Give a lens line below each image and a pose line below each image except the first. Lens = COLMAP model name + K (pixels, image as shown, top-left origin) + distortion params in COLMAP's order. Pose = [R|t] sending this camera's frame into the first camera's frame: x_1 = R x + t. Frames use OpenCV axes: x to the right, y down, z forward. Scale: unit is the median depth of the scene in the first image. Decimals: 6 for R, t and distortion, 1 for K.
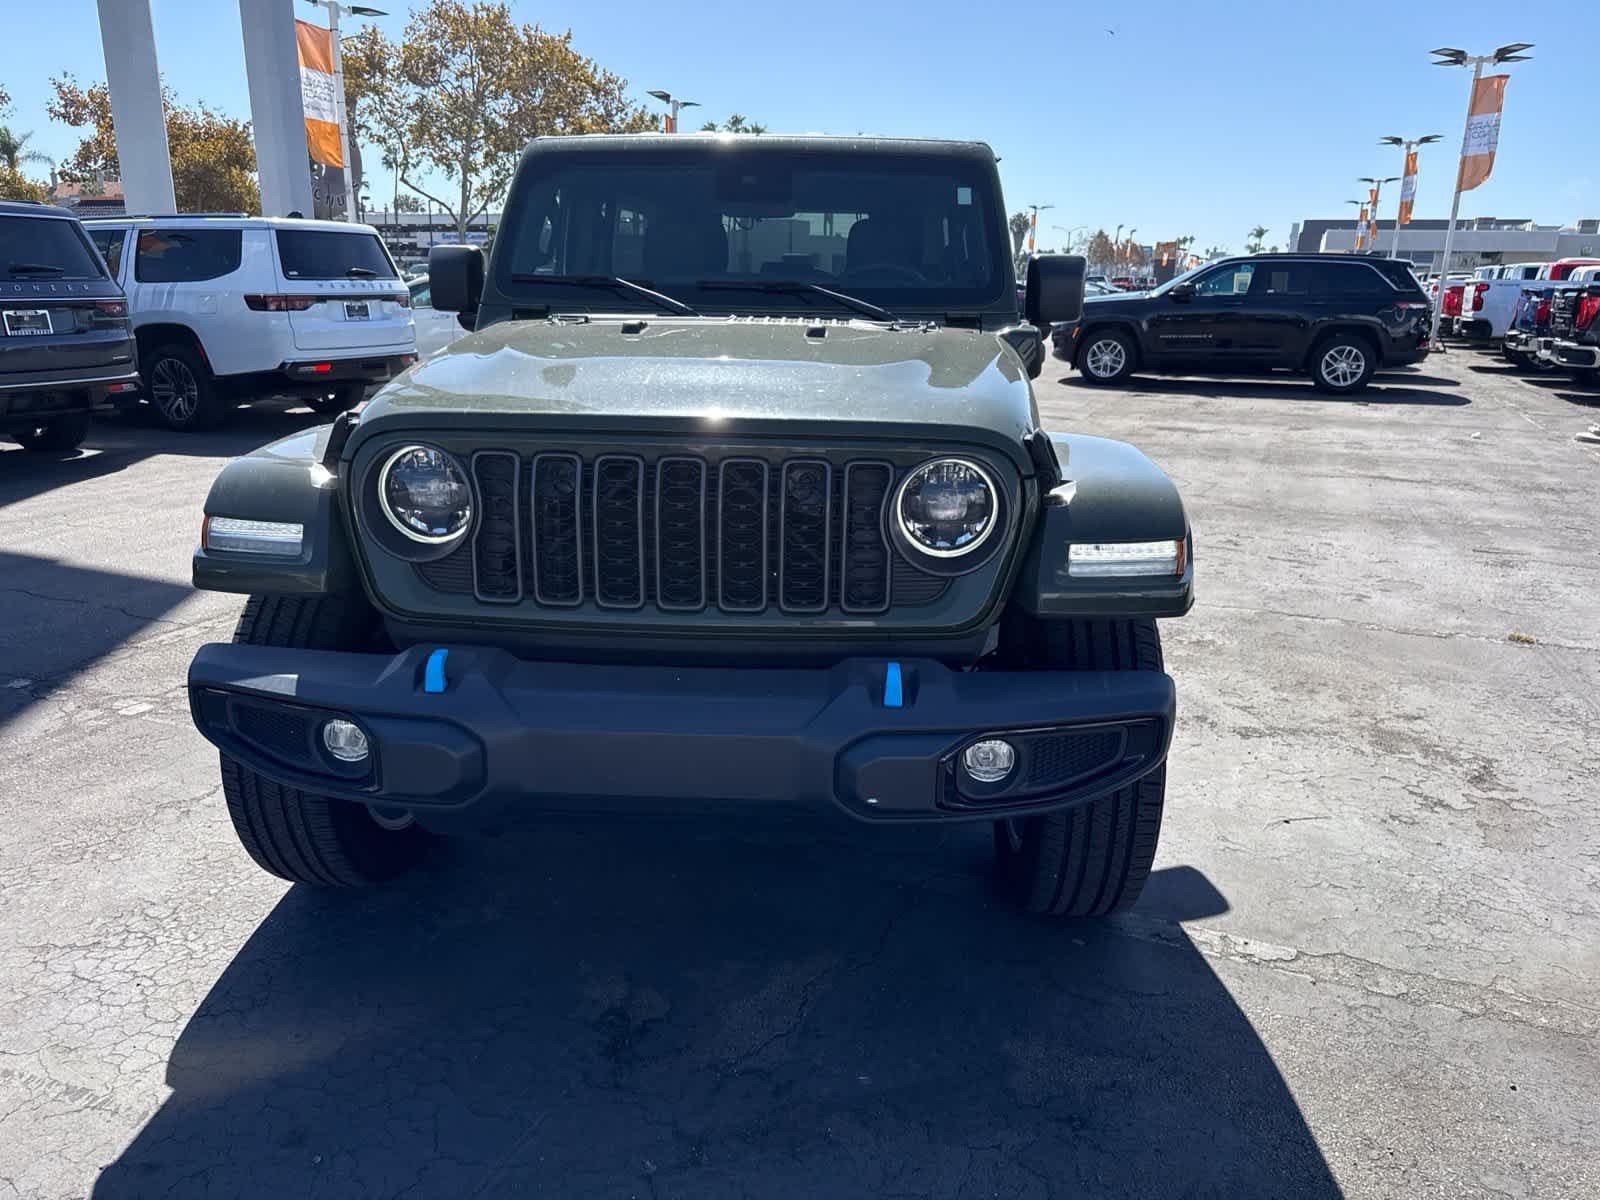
lens RADIAL K [[1129.2, 0, 798.4], [0, 1129.2, 609.6], [0, 0, 1]] dist [0.029509, -0.036477]
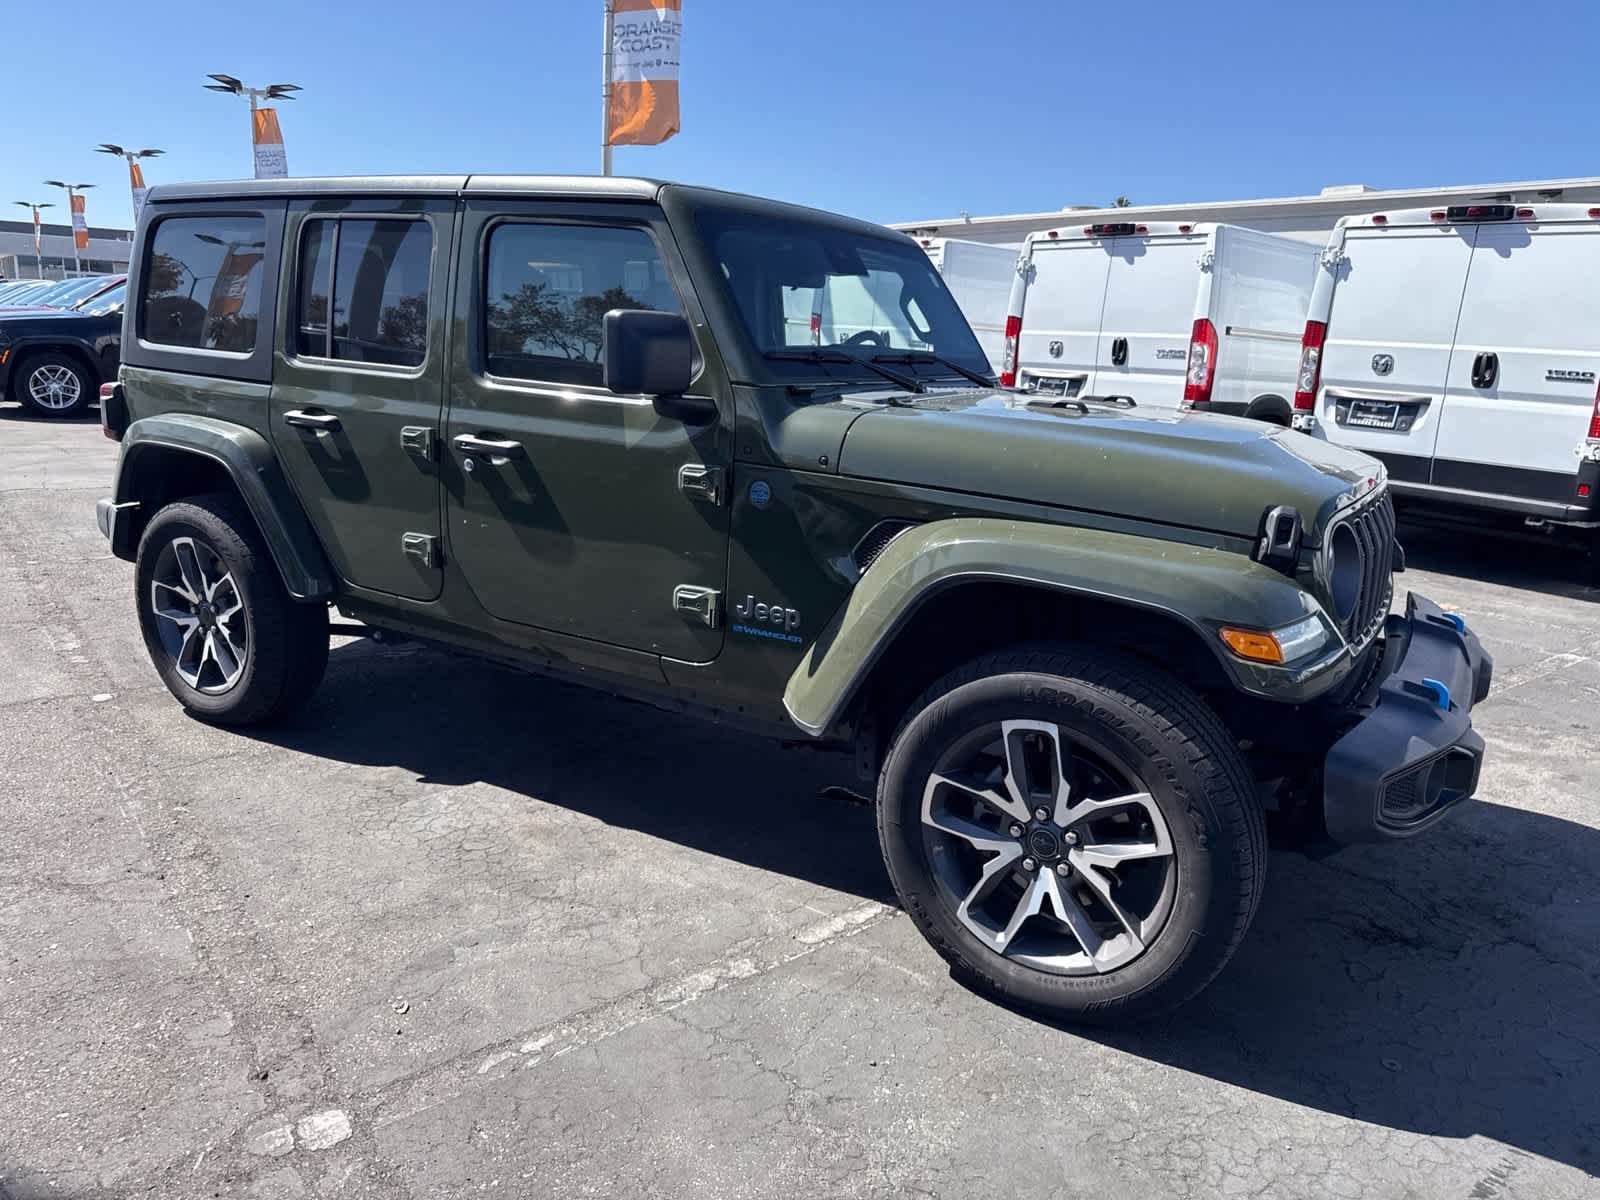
lens RADIAL K [[1129.2, 0, 807.6], [0, 1129.2, 605.1], [0, 0, 1]] dist [0.029509, -0.036477]
pose [[0.483778, -0.200823, 0.851839, -1.042805], [0.210124, 0.971501, 0.109700, -0.199578], [-0.849592, 0.125922, 0.512188, 0.572590]]
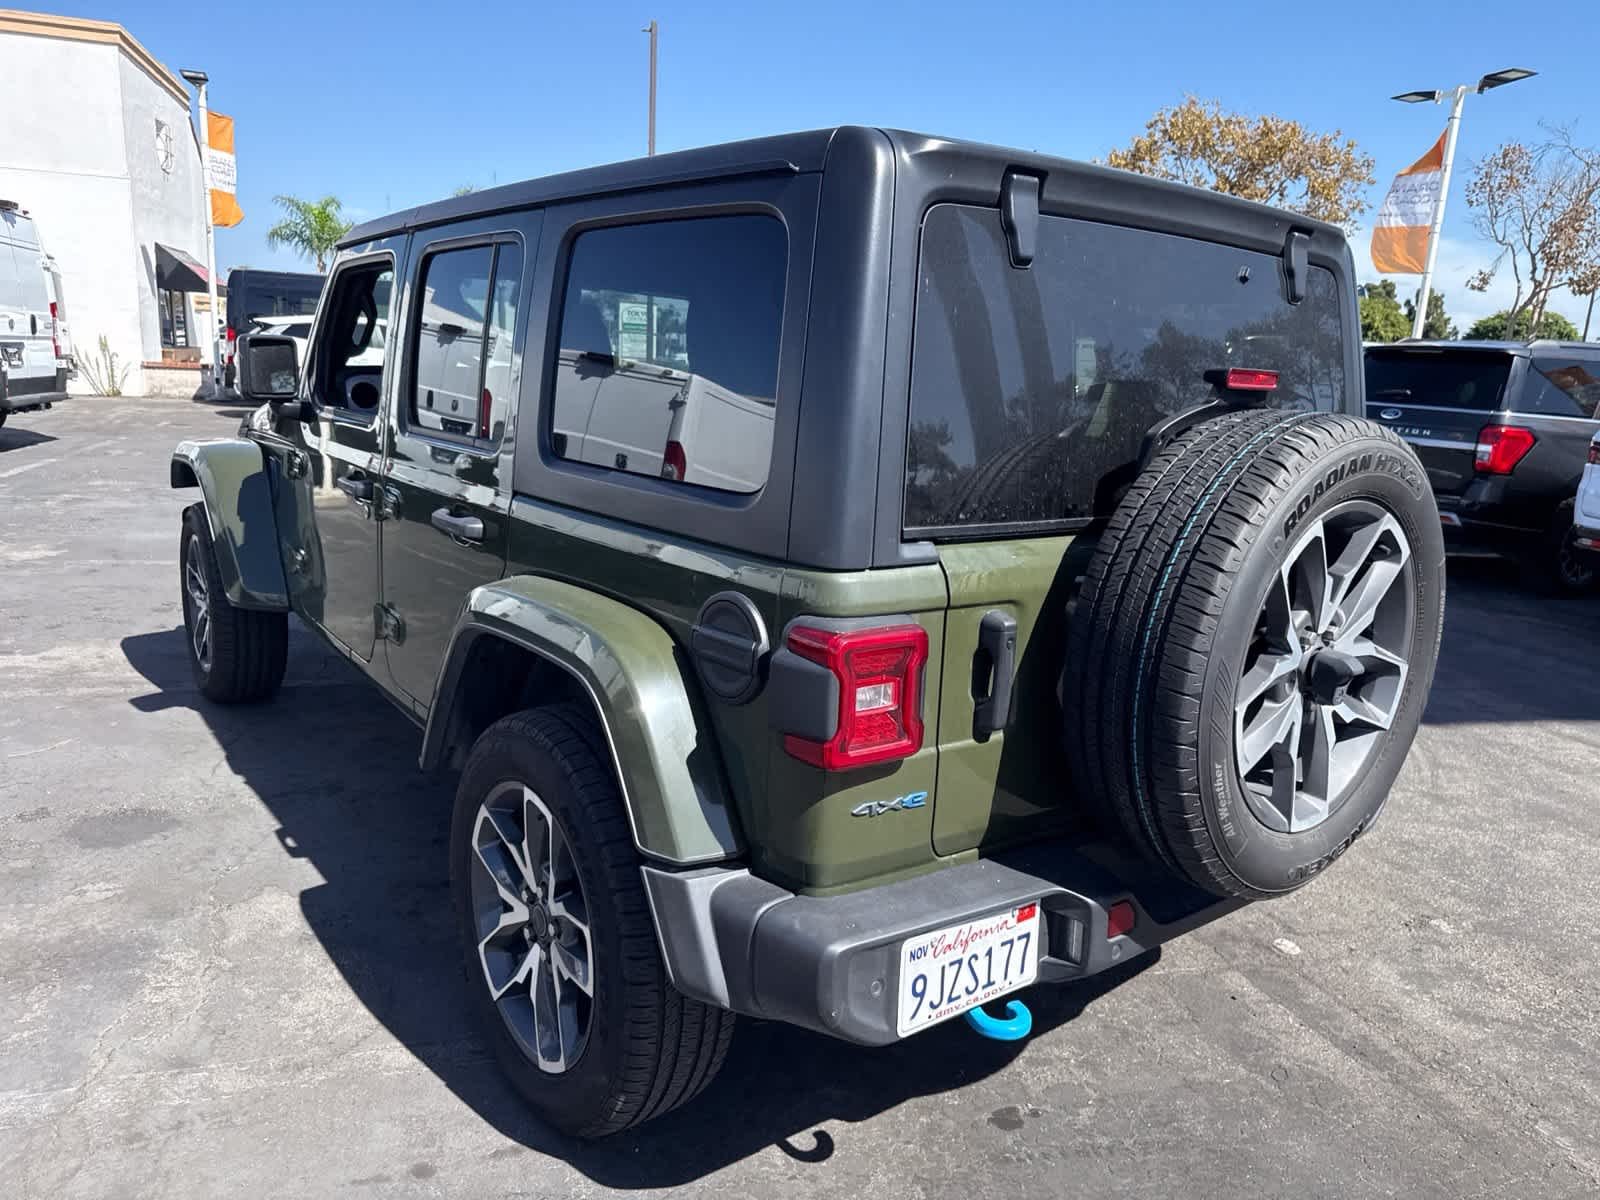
lens RADIAL K [[1129.2, 0, 806.2], [0, 1129.2, 603.9], [0, 0, 1]] dist [0.029509, -0.036477]
pose [[-0.757781, 0.085004, -0.646948, 0.581629], [-0.245322, 0.881621, 0.403189, -0.673337], [0.604636, 0.464240, -0.647223, 2.202692]]
